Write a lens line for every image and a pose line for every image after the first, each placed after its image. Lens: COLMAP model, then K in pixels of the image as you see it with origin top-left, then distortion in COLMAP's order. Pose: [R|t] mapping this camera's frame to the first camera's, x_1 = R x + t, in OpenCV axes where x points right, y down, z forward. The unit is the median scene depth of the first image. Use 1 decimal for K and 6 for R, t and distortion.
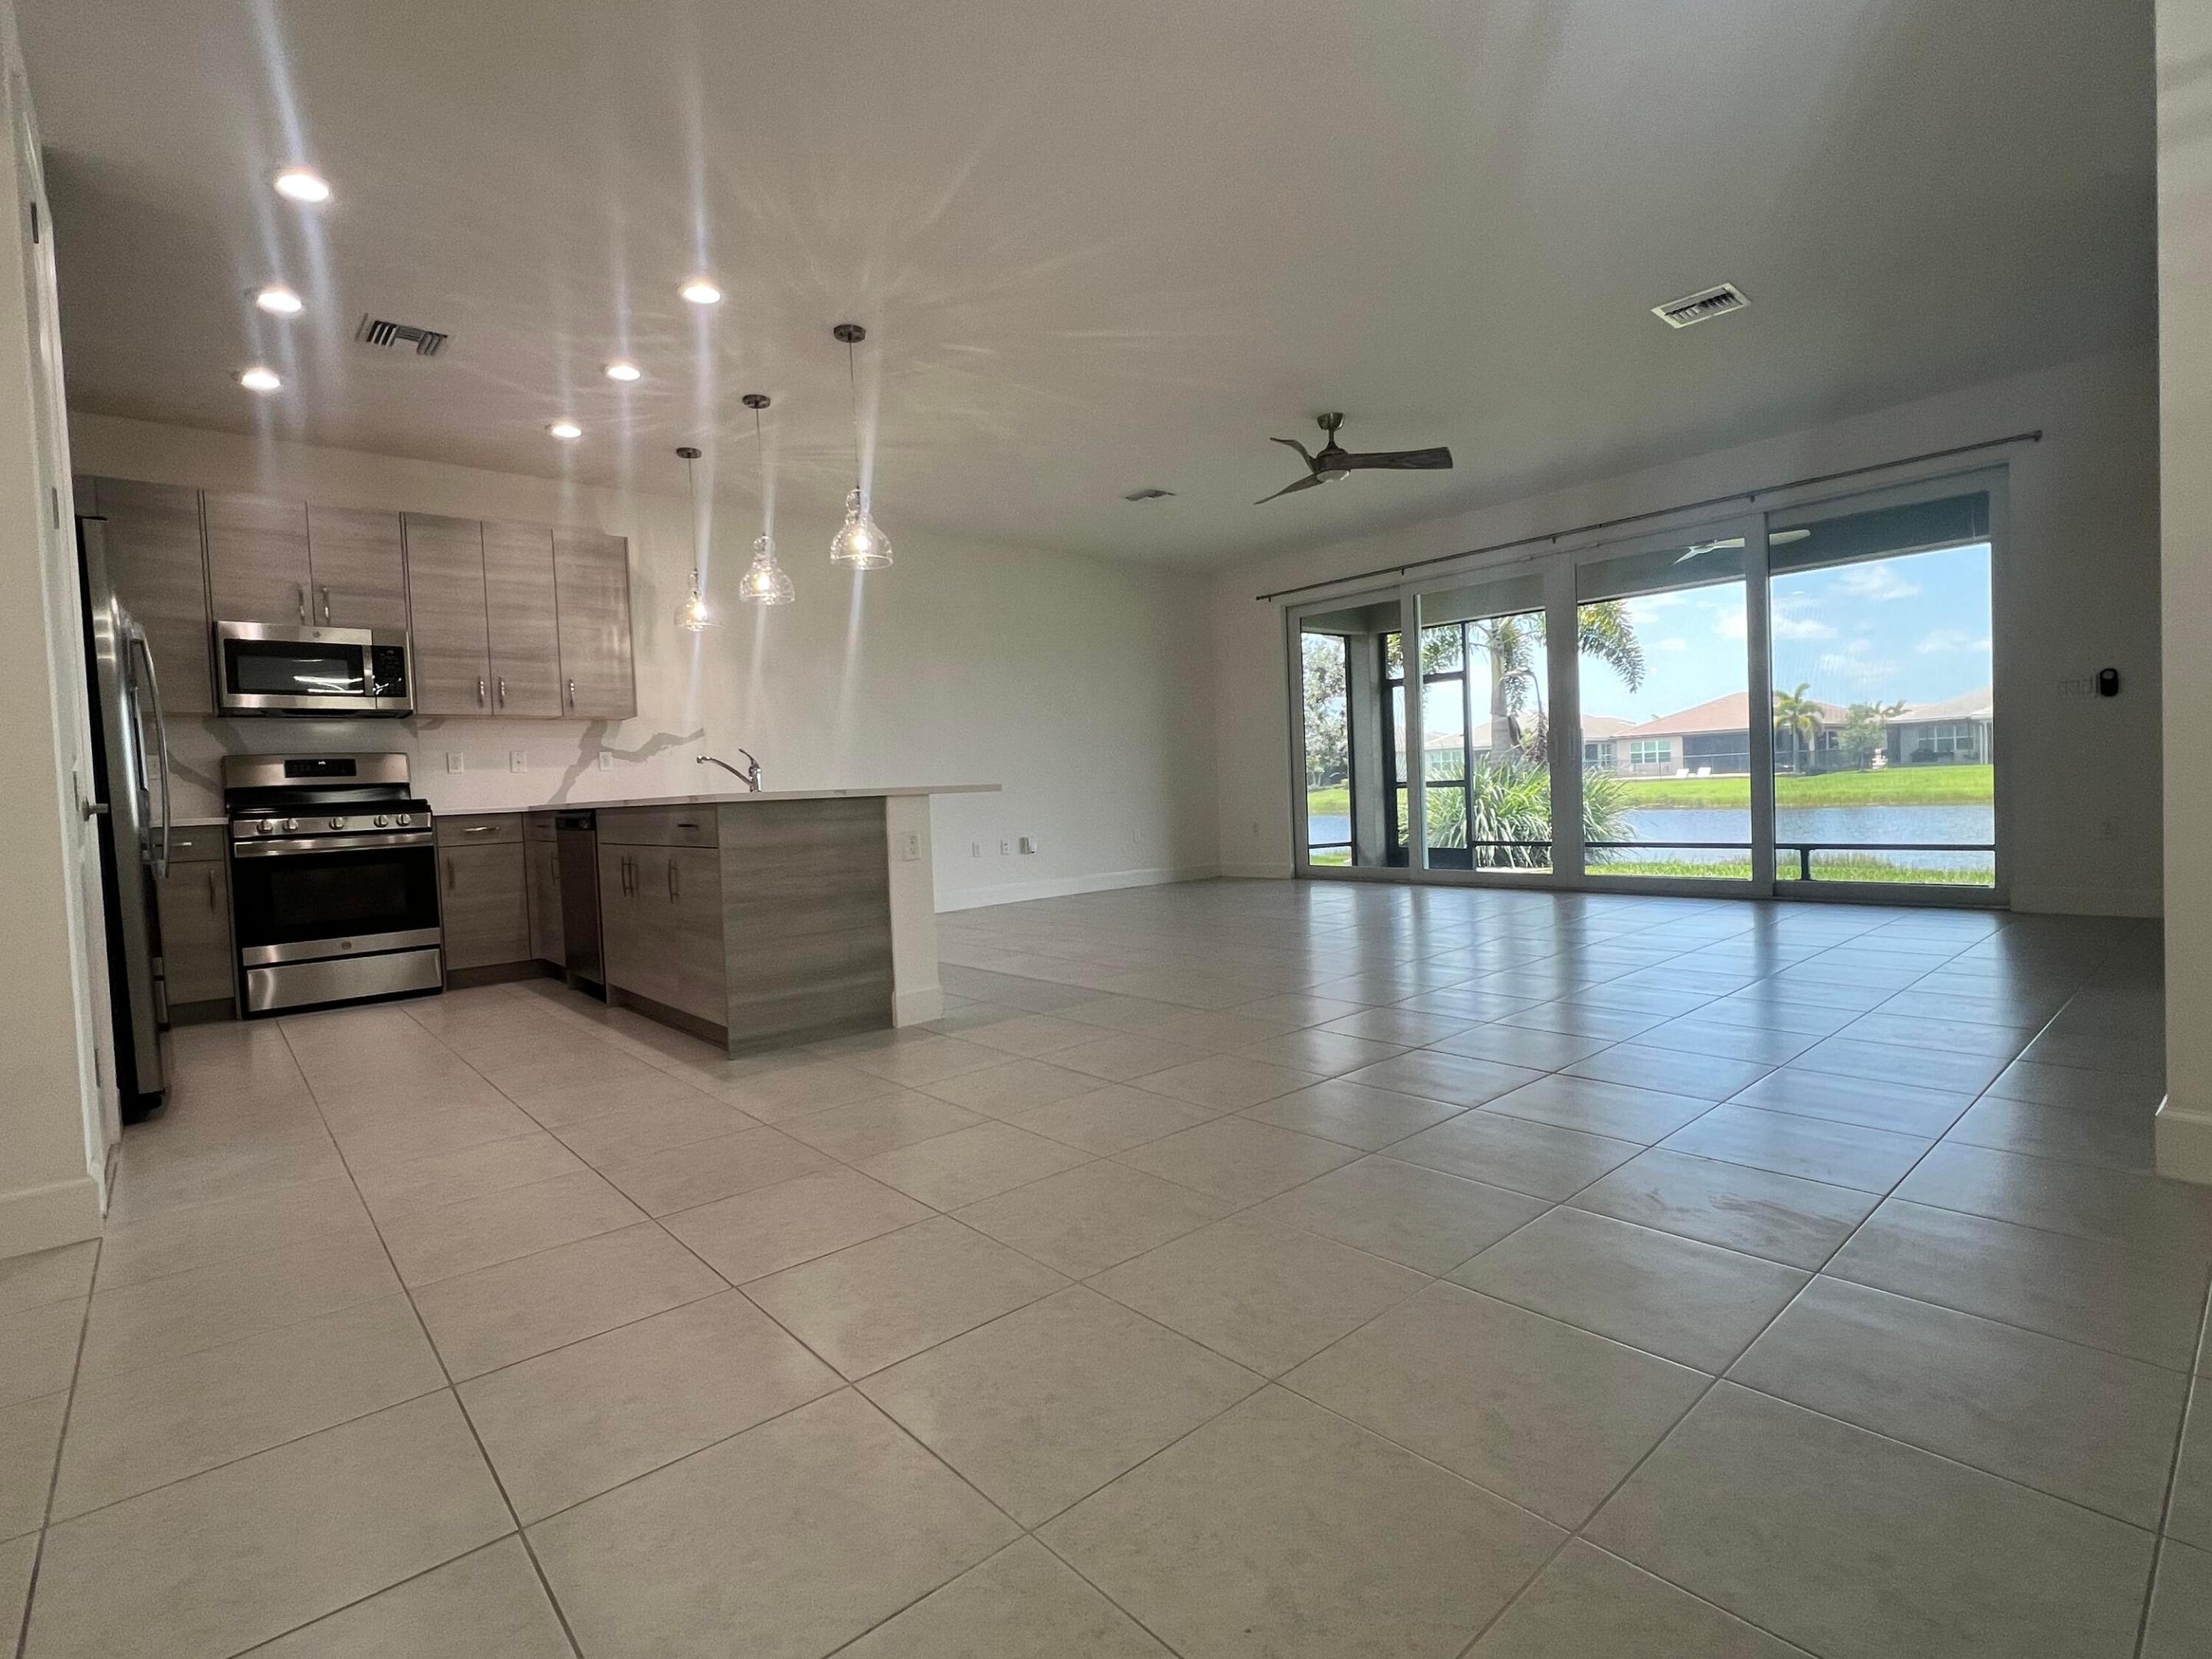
lens RADIAL K [[1057.5, 0, 1110.5], [0, 1057.5, 838.1], [0, 0, 1]] dist [0.000688, 0.000090]
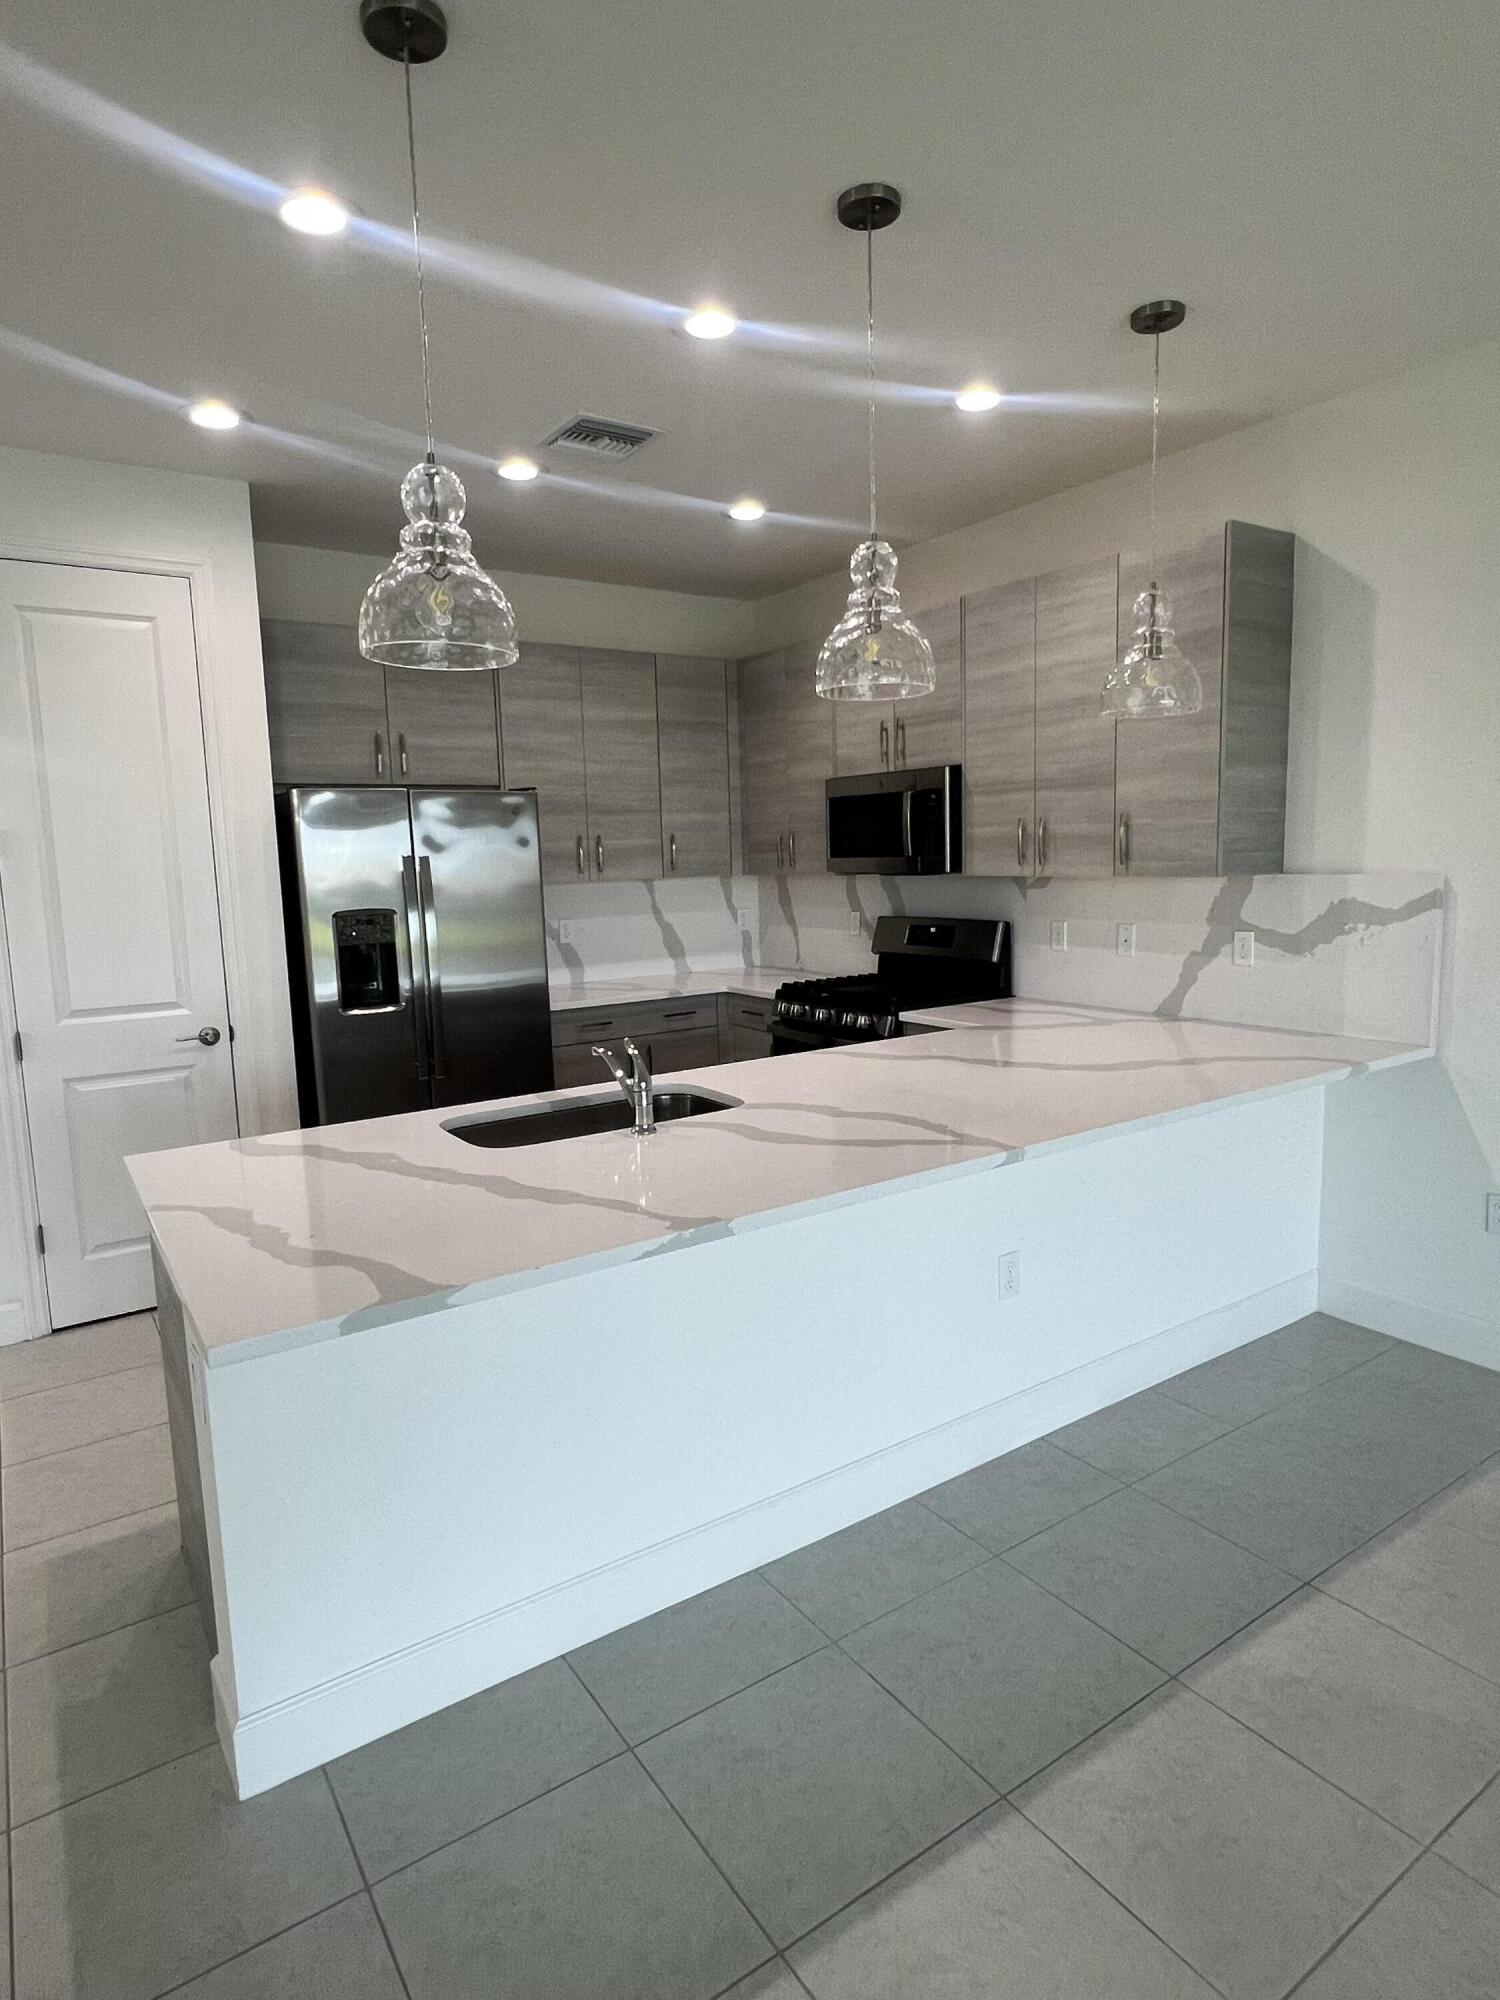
lens RADIAL K [[1115.5, 0, 750.0], [0, 1115.5, 1000.0], [0, 0, 1]] dist [-0.001129, 0.000418]
pose [[-0.127241, 0.185152, -0.974438, 0.137020], [-0.000734, 0.982405, 0.186761, -0.176092], [0.991872, 0.024479, -0.124867, 0.940746]]
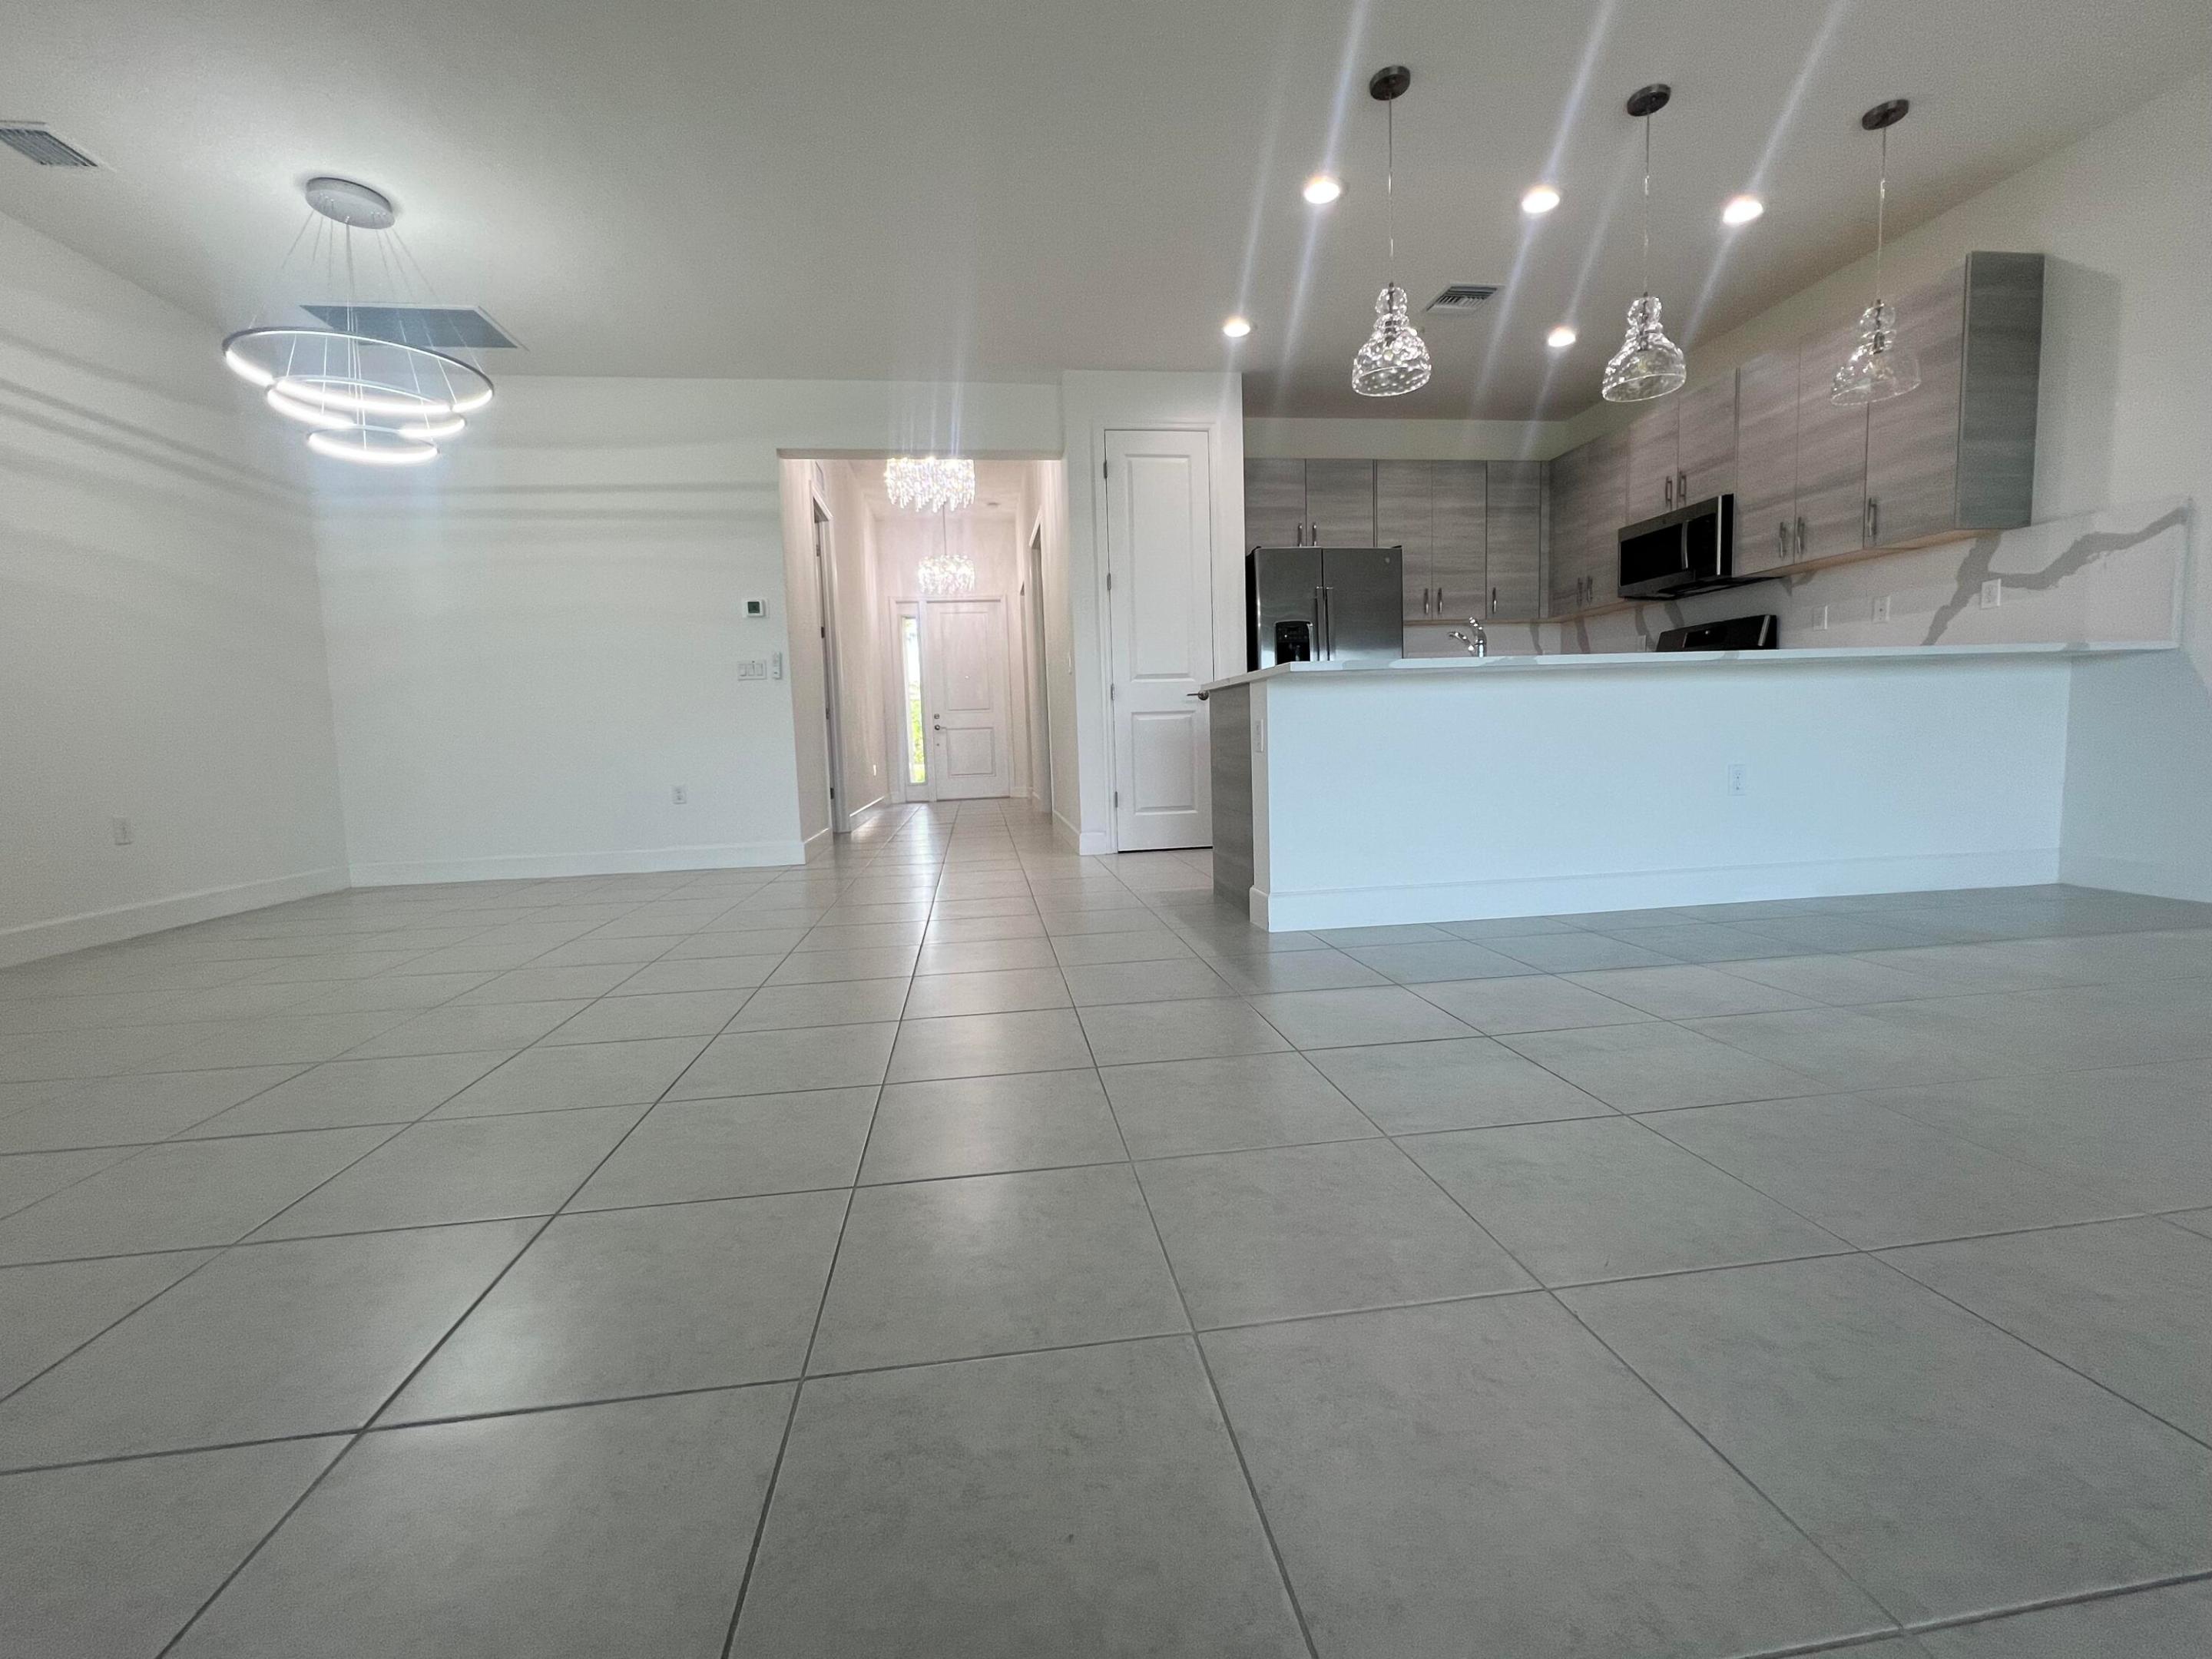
lens RADIAL K [[901.8, 0, 1110.5], [0, 901.8, 815.5], [0, 0, 1]] dist [0.000023, 0.000625]
pose [[-0.549459, 0.145743, -0.822711, 0.385601], [0.034108, 0.987761, 0.152202, -0.045190], [0.834824, 0.055568, -0.547705, 0.977847]]
